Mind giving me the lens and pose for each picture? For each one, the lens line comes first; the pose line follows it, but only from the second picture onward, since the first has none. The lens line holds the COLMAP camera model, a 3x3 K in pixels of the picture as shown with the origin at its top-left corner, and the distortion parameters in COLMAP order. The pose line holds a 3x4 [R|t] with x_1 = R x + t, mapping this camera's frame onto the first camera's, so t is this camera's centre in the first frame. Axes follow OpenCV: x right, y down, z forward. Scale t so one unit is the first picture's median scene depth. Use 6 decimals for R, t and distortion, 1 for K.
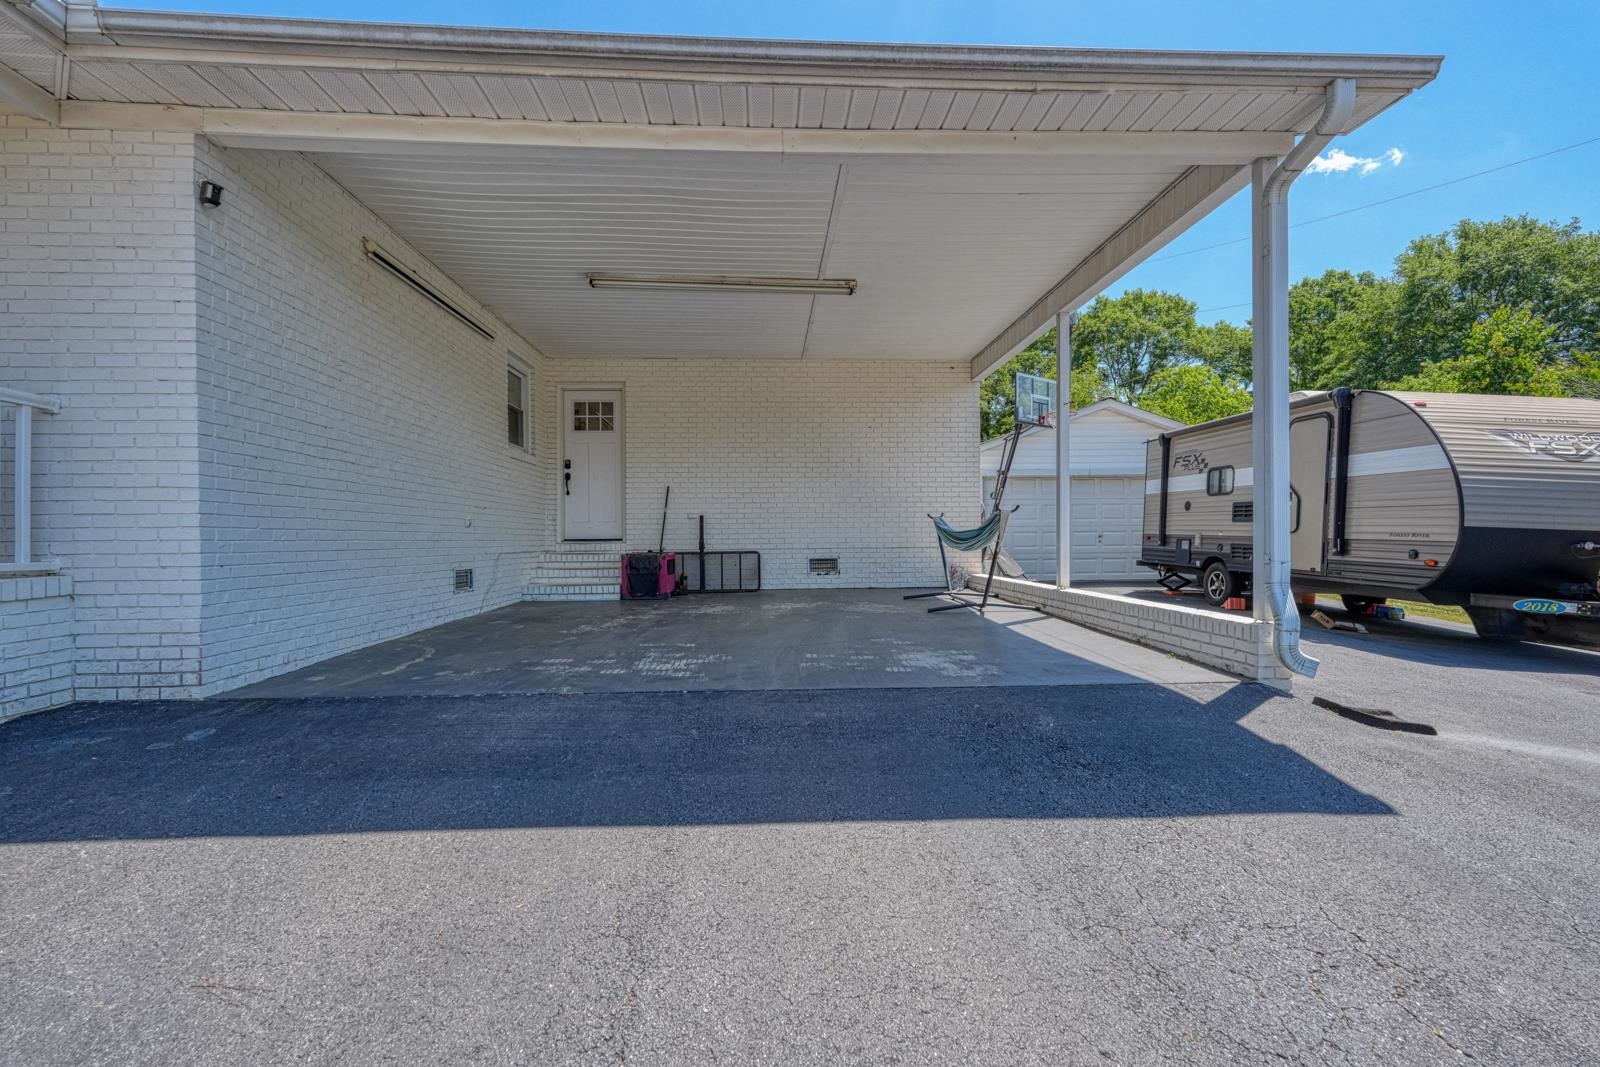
lens RADIAL K [[701.9, 0, 806.7], [0, 701.9, 536.4], [0, 0, 1]] dist [0.001484, 0.000194]
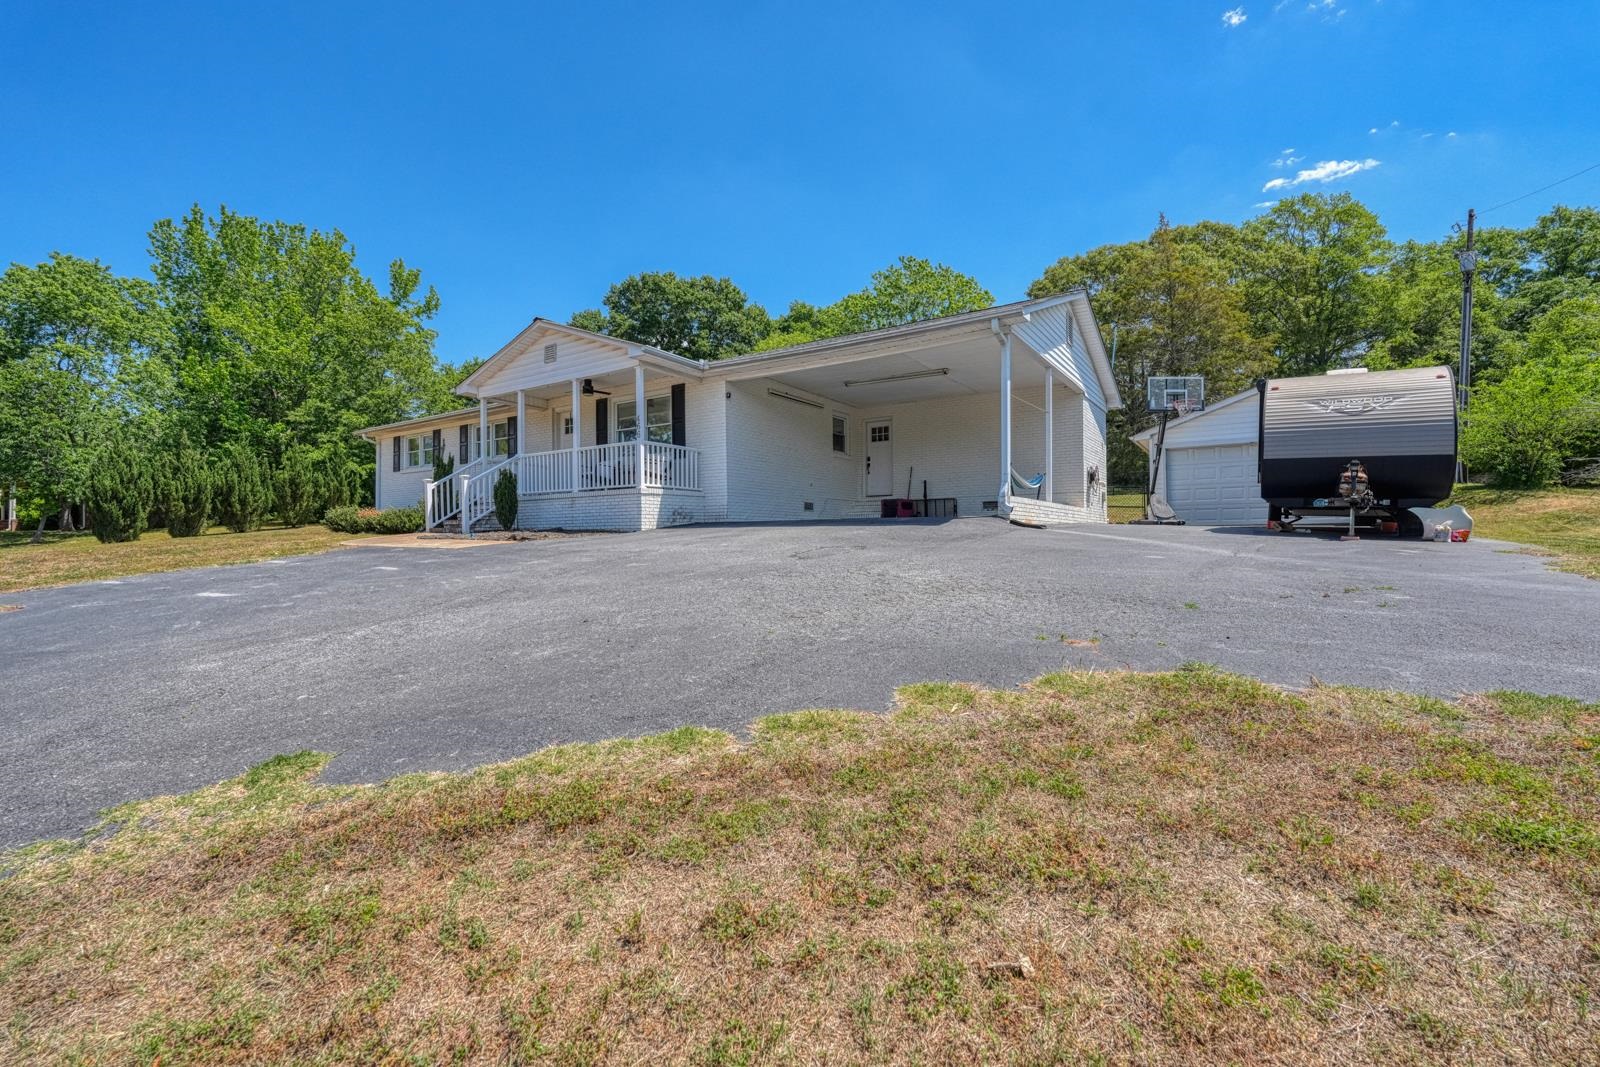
lens RADIAL K [[701.9, 0, 795.5], [0, 701.9, 534.6], [0, 0, 1]] dist [0.001484, 0.000194]
pose [[0.802613, -0.002259, -0.596496, 0.715766], [0.001815, 0.999997, -0.001346, 0.120862], [0.596498, -0.000002, 0.802615, -0.769964]]
